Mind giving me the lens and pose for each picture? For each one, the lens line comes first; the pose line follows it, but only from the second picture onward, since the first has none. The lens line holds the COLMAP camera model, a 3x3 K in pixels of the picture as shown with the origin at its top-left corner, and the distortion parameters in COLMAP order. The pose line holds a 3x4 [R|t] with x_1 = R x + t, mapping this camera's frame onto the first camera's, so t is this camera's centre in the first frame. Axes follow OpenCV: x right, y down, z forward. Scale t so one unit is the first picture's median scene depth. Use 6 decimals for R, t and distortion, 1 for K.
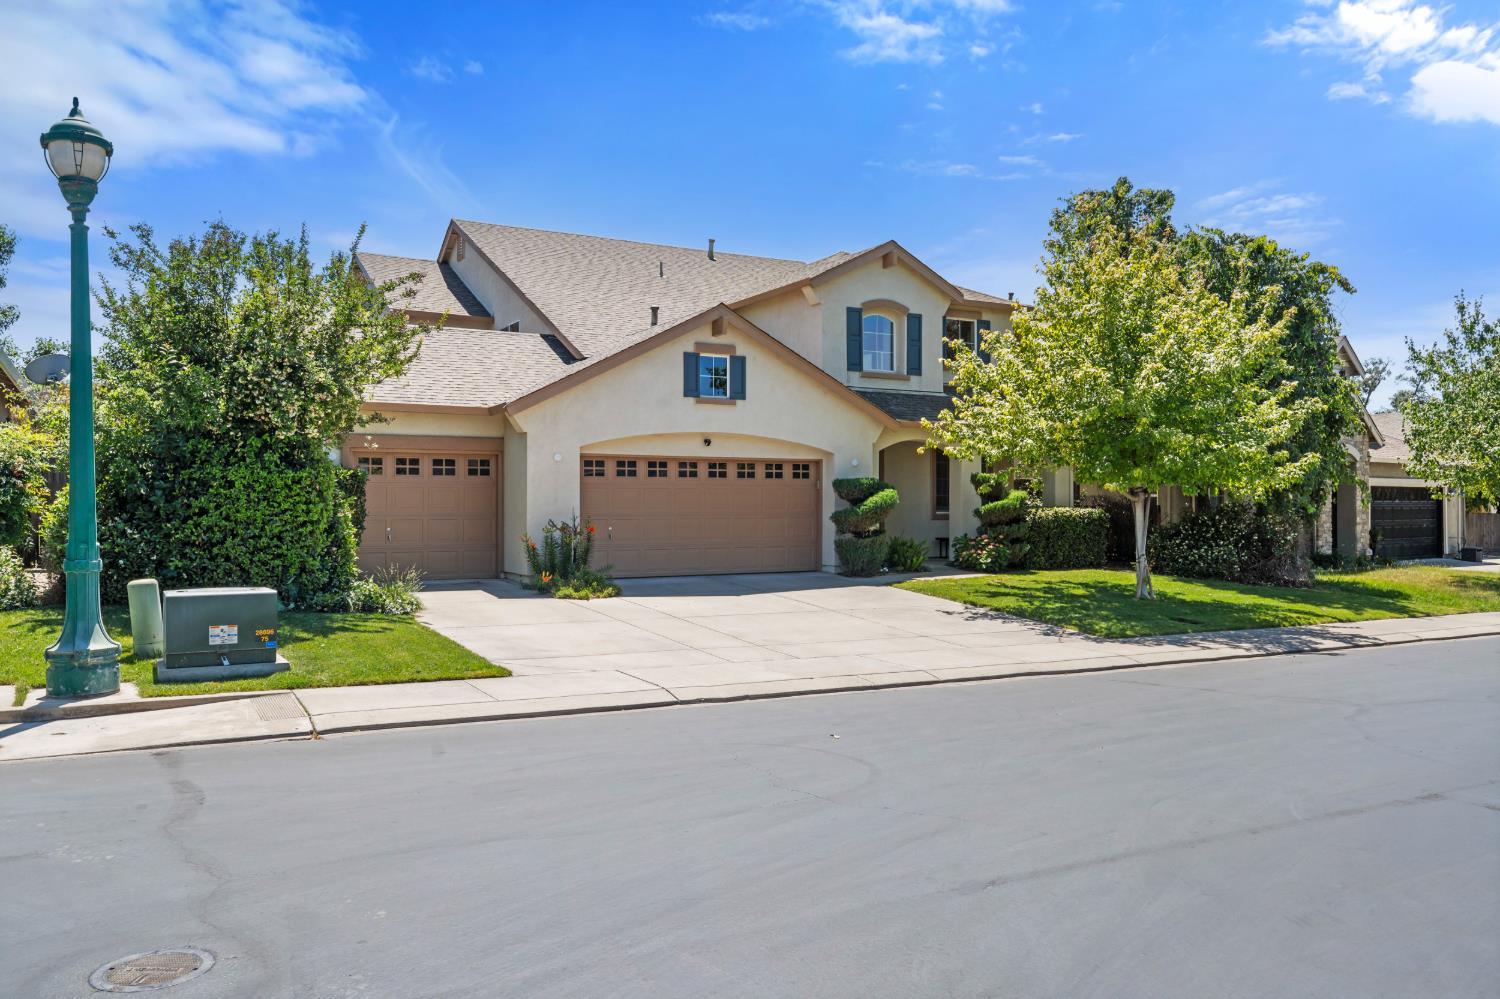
lens RADIAL K [[1187.6, 0, 750.0], [0, 1187.6, 499.5], [0, 0, 1]] dist [0.006230, 0.001960]
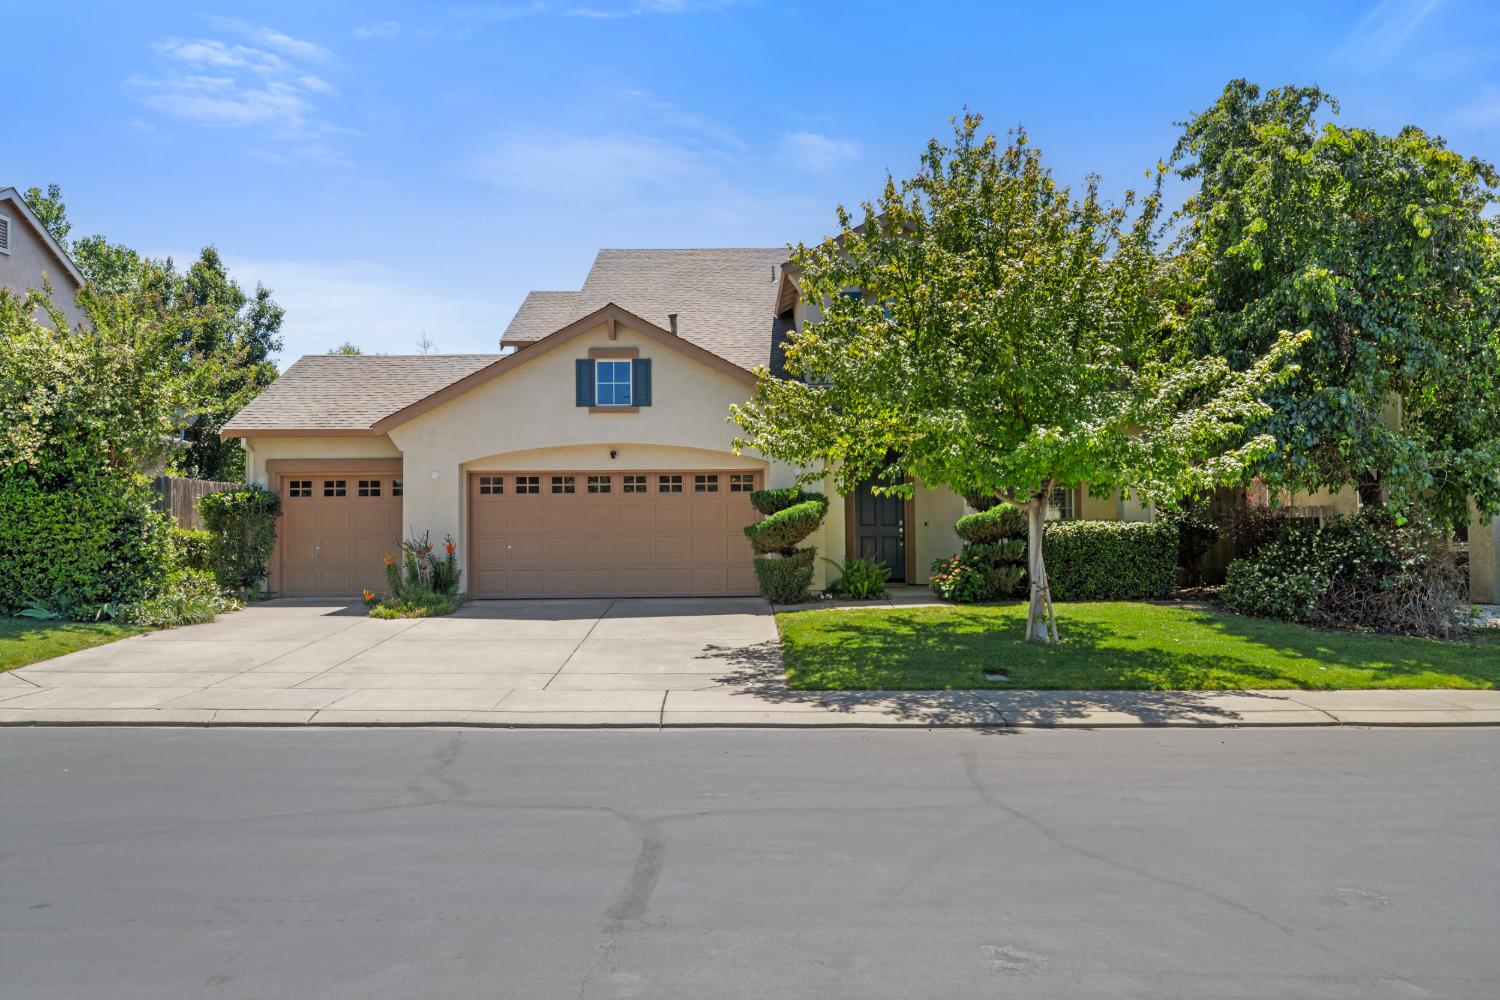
lens RADIAL K [[1187.6, 0, 750.0], [0, 1187.6, 500.0], [0, 0, 1]] dist [0.006230, 0.001960]
pose [[0.874161, -0.017663, -0.485314, 0.503251], [0.012138, 0.999821, -0.014526, 0.002000], [0.485484, 0.006807, 0.874219, 0.242221]]
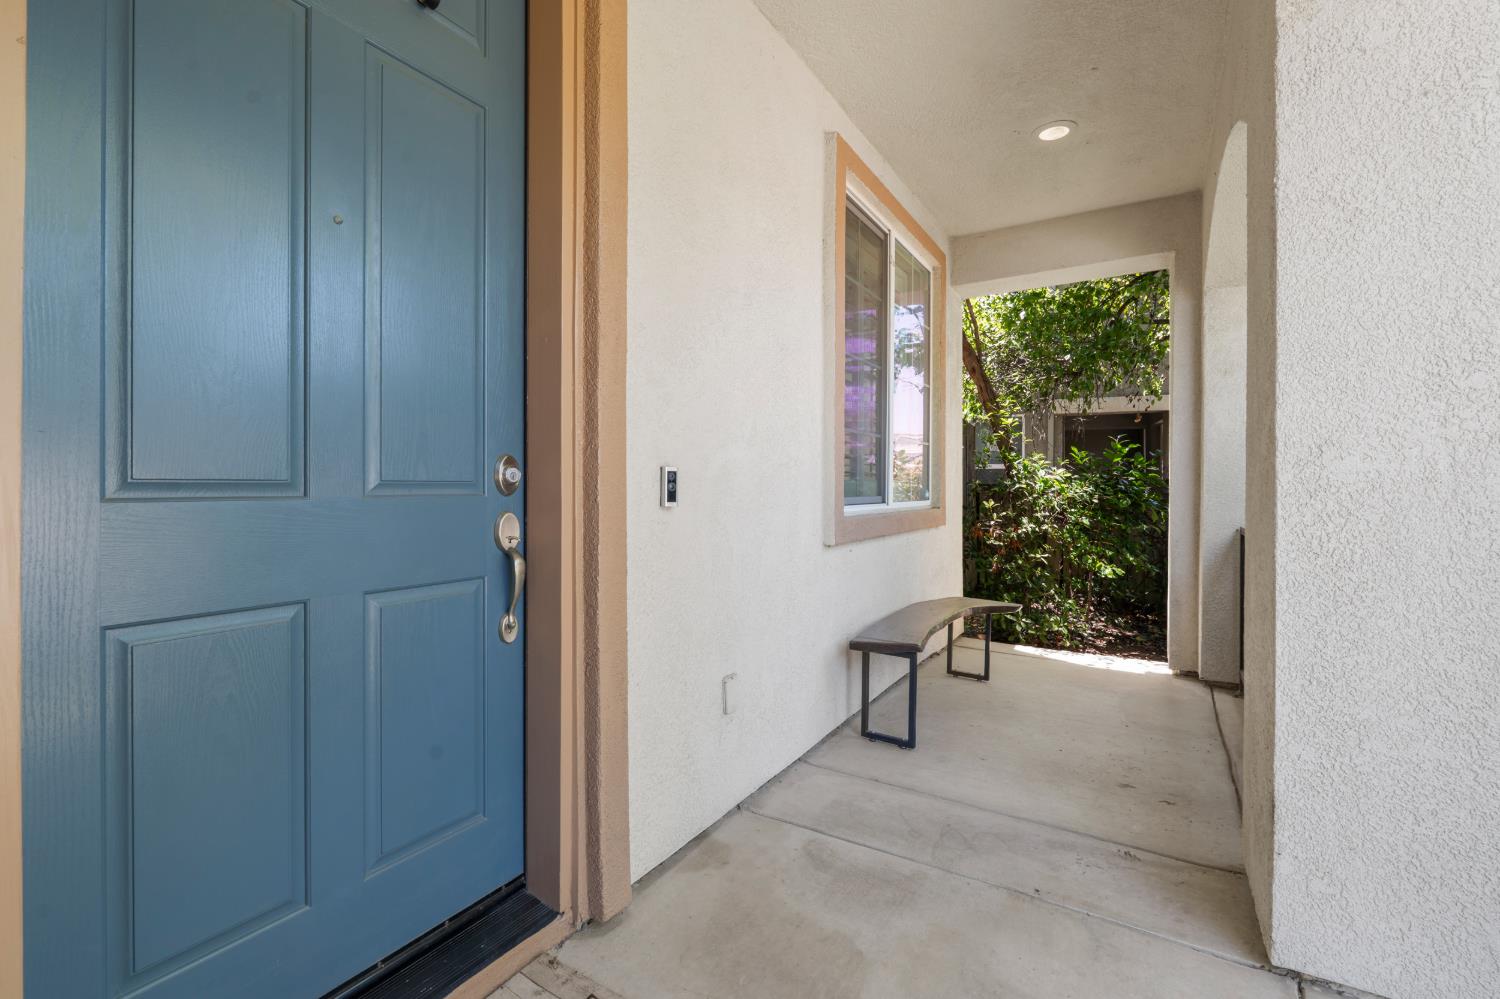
lens RADIAL K [[664.5, 0, 754.2], [0, 664.5, 485.8], [0, 0, 1]] dist [-0.012632, 0.000013]
pose [[0.865950, 0.003345, 0.500119, 0.103292], [-0.004930, 0.999986, 0.001848, 0.009214], [-0.500106, -0.004066, 0.865955, 1.122062]]
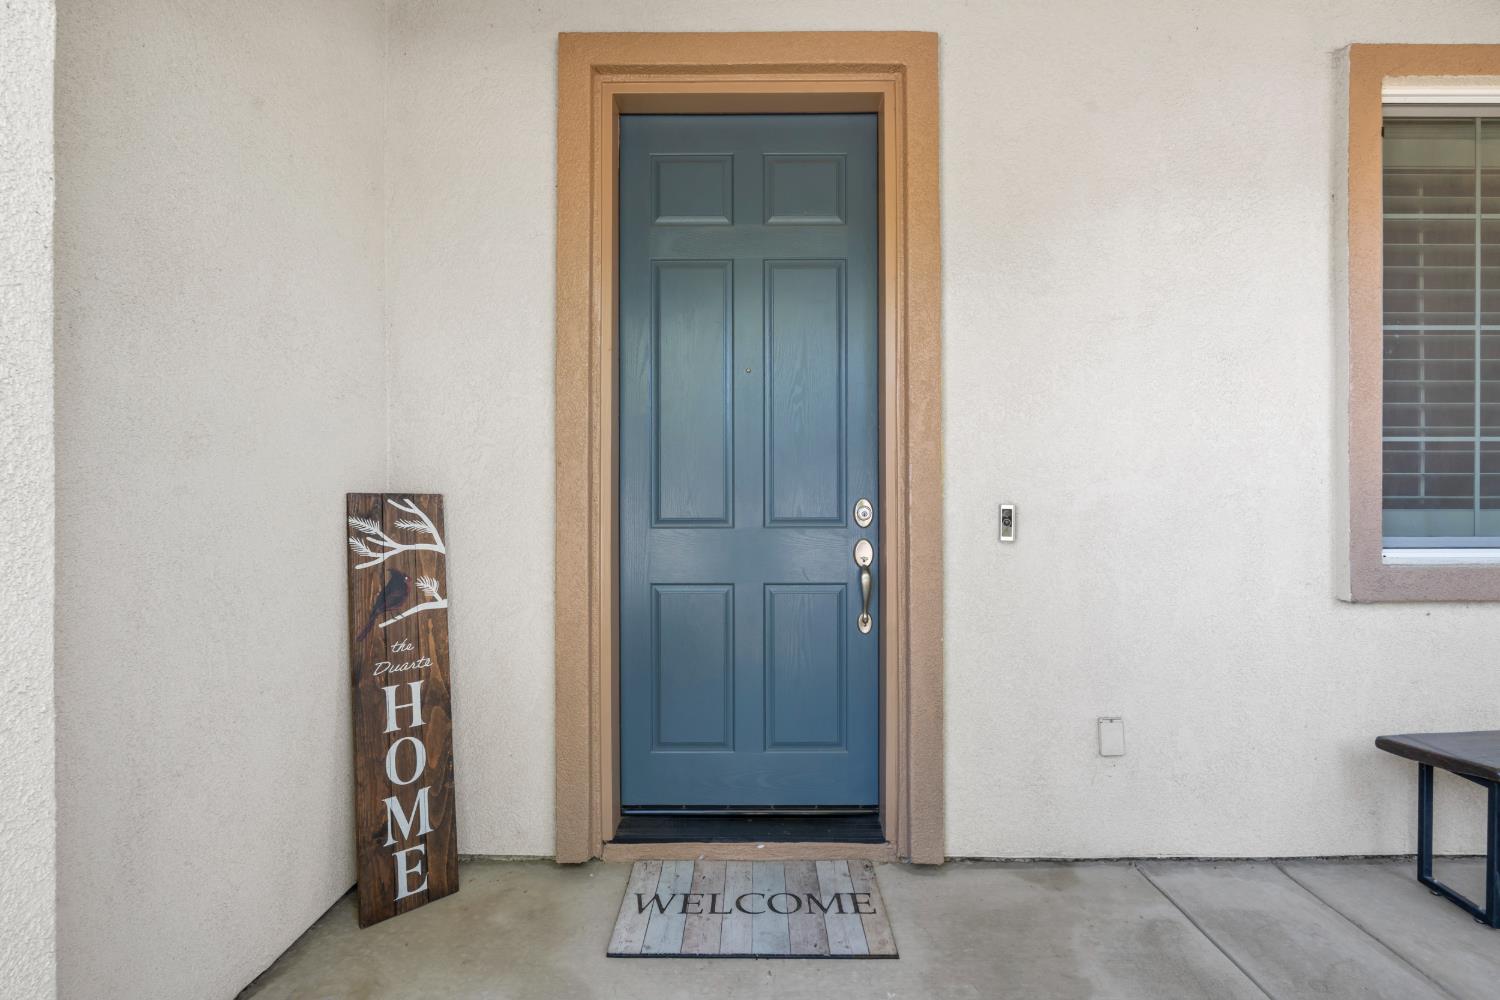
lens RADIAL K [[718.5, 0, 752.4], [0, 718.5, 504.6], [0, 0, 1]] dist [-0.000466, -0.000274]
pose [[0.868776, 0.003005, -0.495197, 0.161188], [0.000335, 0.999978, 0.006657, 0.005945], [0.495206, -0.005949, 0.868755, 1.091434]]
